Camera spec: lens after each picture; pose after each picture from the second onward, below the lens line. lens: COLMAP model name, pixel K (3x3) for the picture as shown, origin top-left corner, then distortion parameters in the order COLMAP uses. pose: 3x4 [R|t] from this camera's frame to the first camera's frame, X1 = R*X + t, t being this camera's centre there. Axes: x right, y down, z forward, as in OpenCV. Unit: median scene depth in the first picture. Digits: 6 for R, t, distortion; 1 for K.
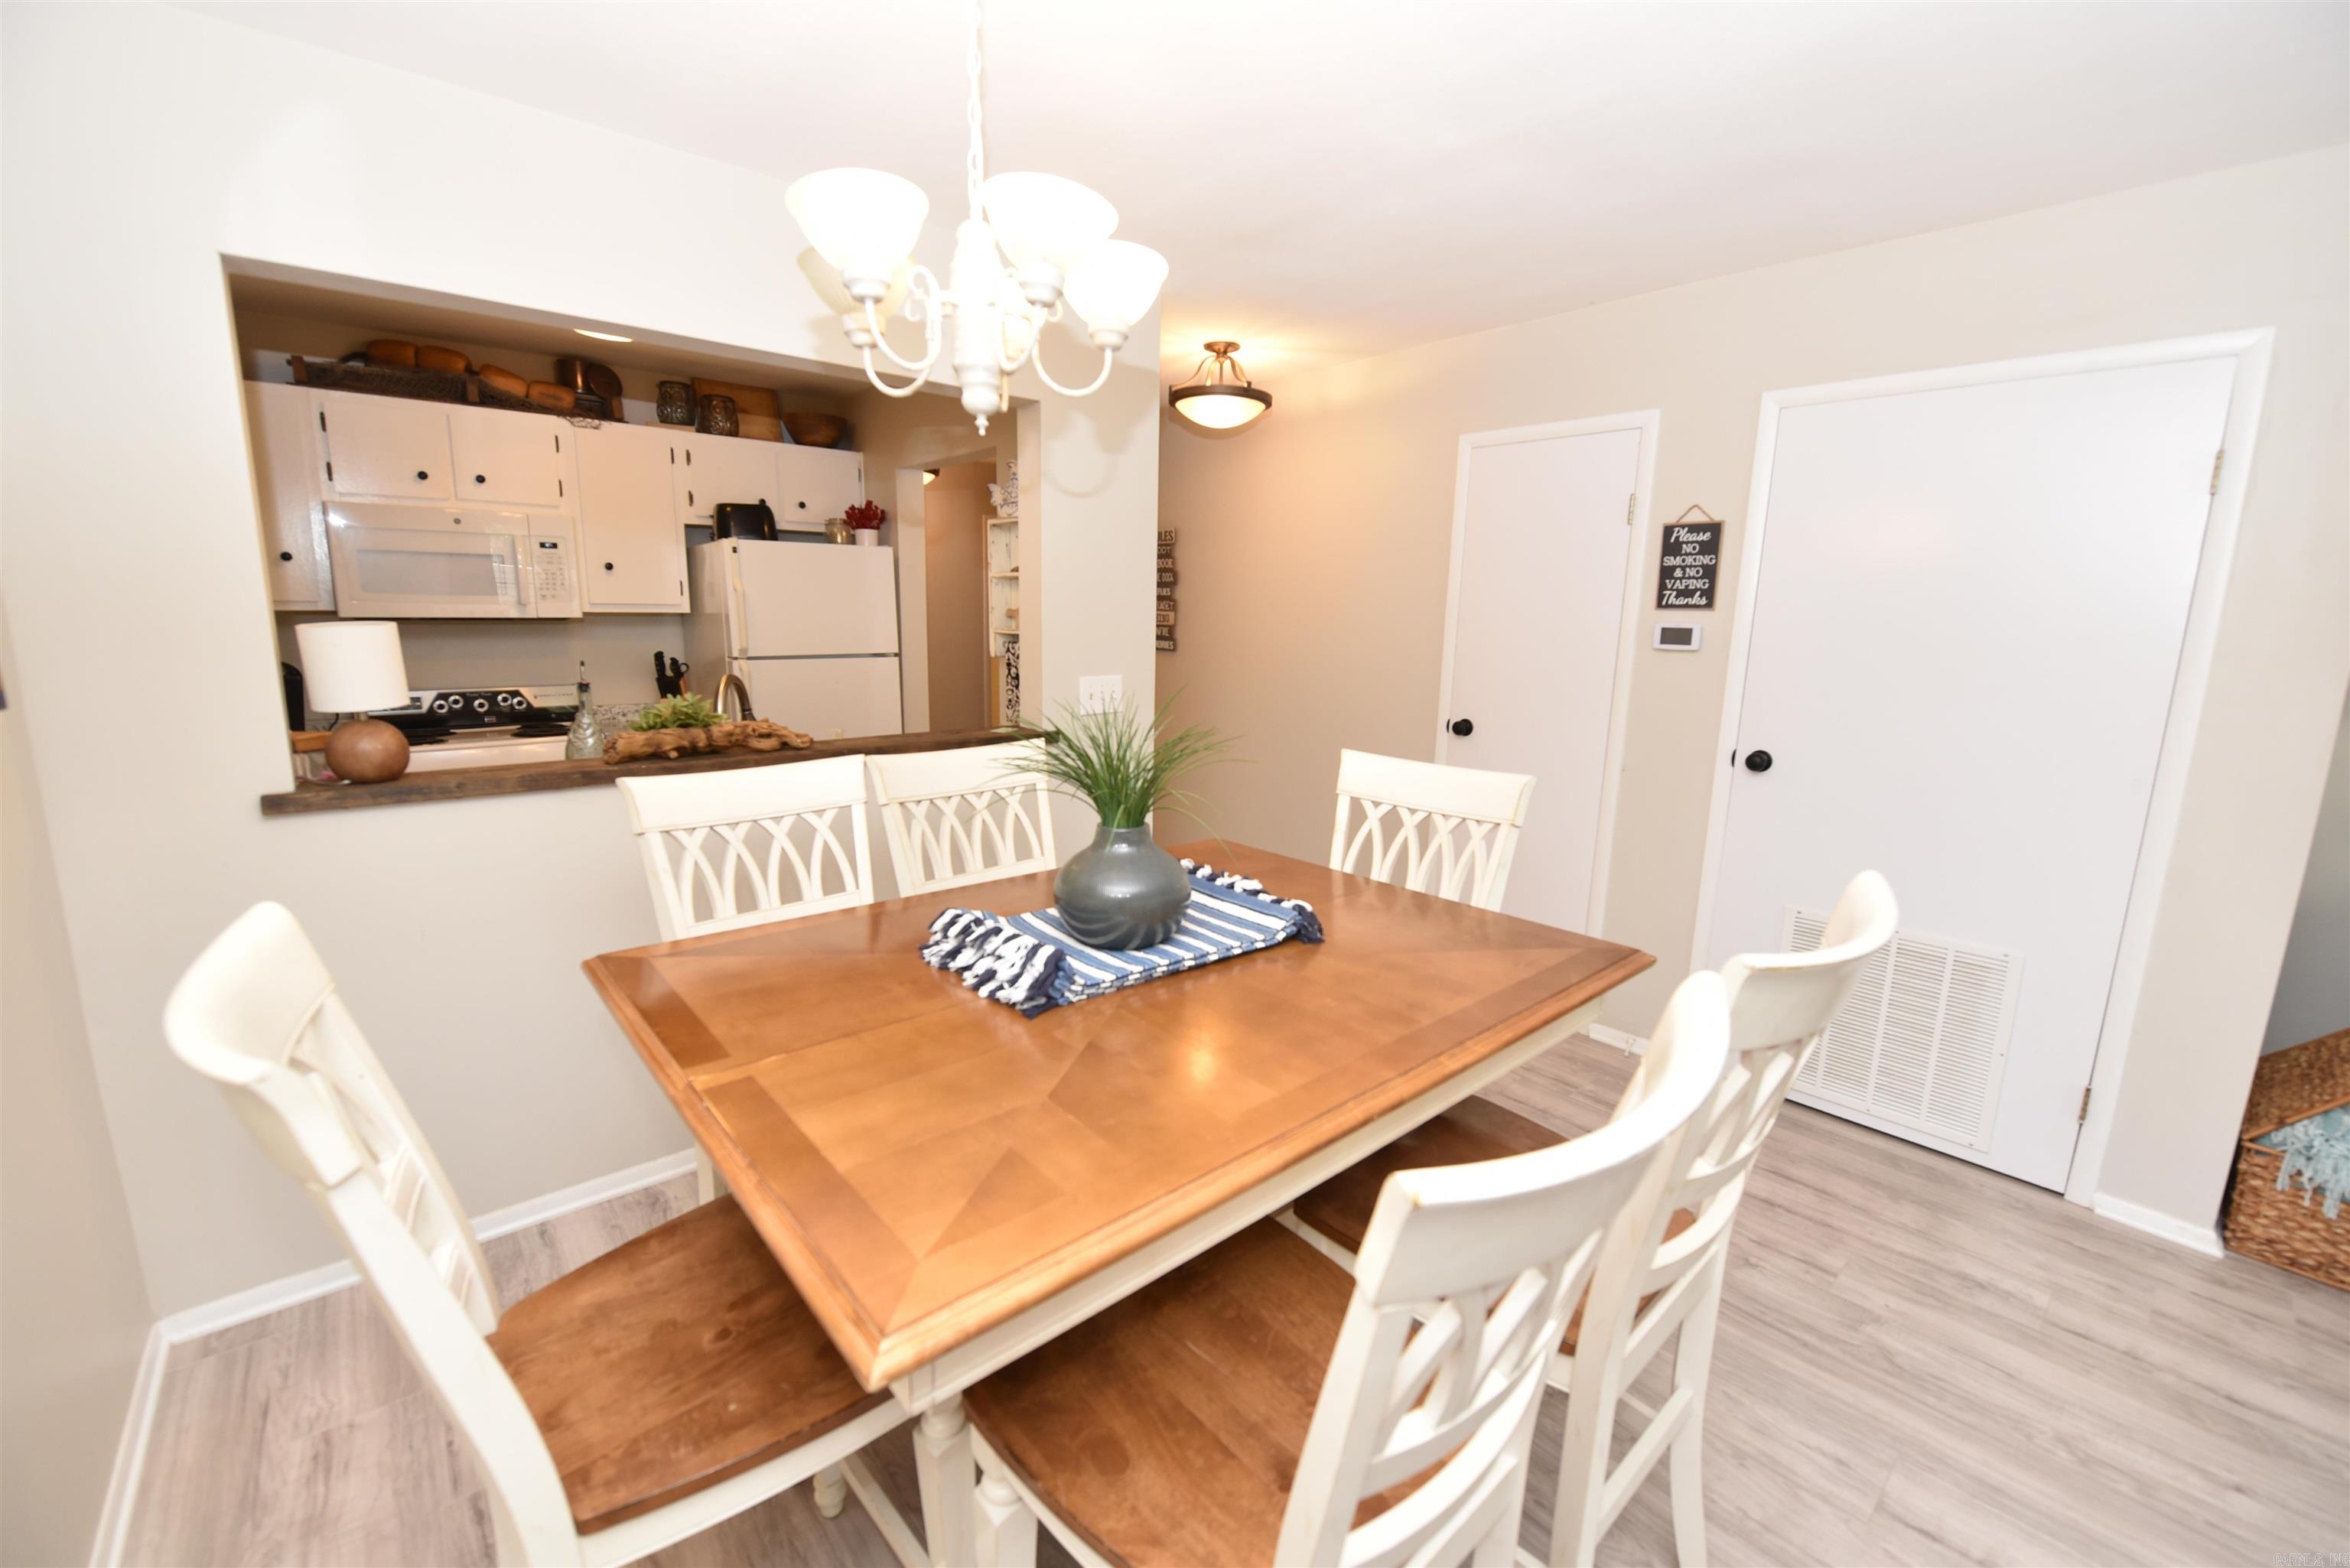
lens RADIAL K [[942.7, 0, 1173.3], [0, 942.7, 776.0], [0, 0, 1]] dist [-0.018209, -0.001008]
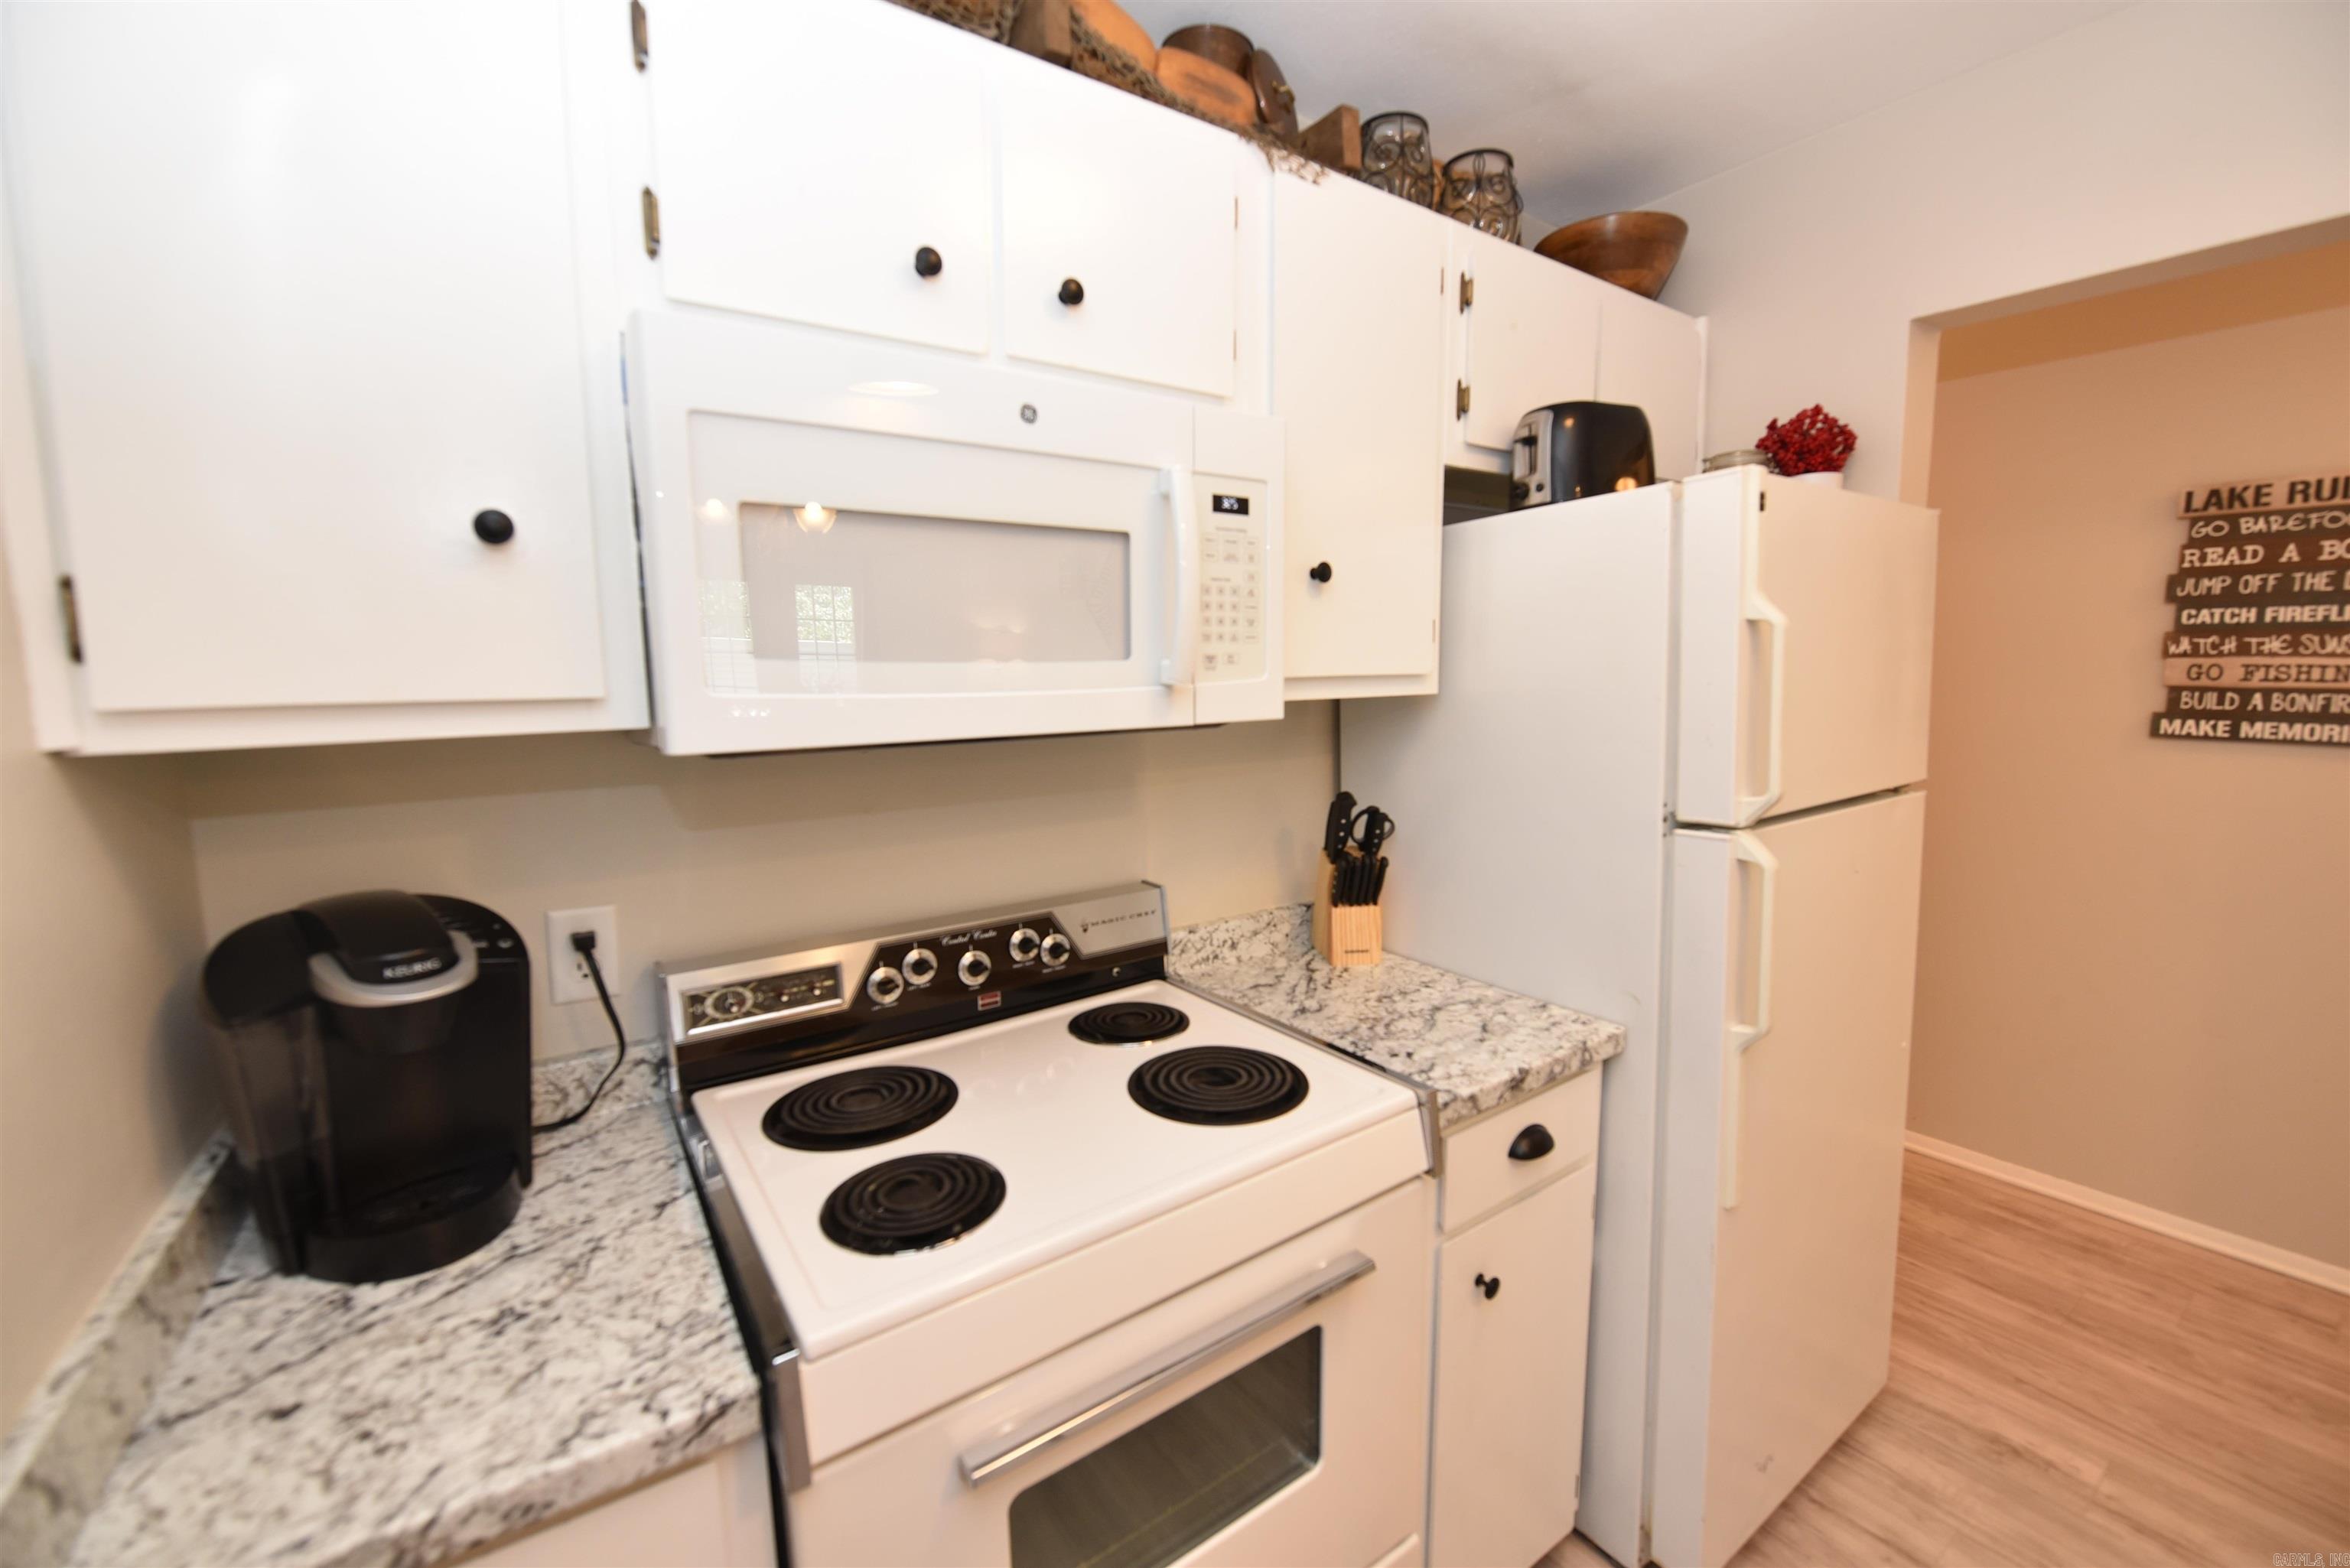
lens RADIAL K [[942.7, 0, 1178.5], [0, 942.7, 774.8], [0, 0, 1]] dist [-0.018209, -0.001008]
pose [[0.993856, -0.022103, -0.108449, -0.628187], [0.015045, 0.997741, -0.065476, -0.125920], [0.109652, 0.063442, 0.991943, 0.650095]]
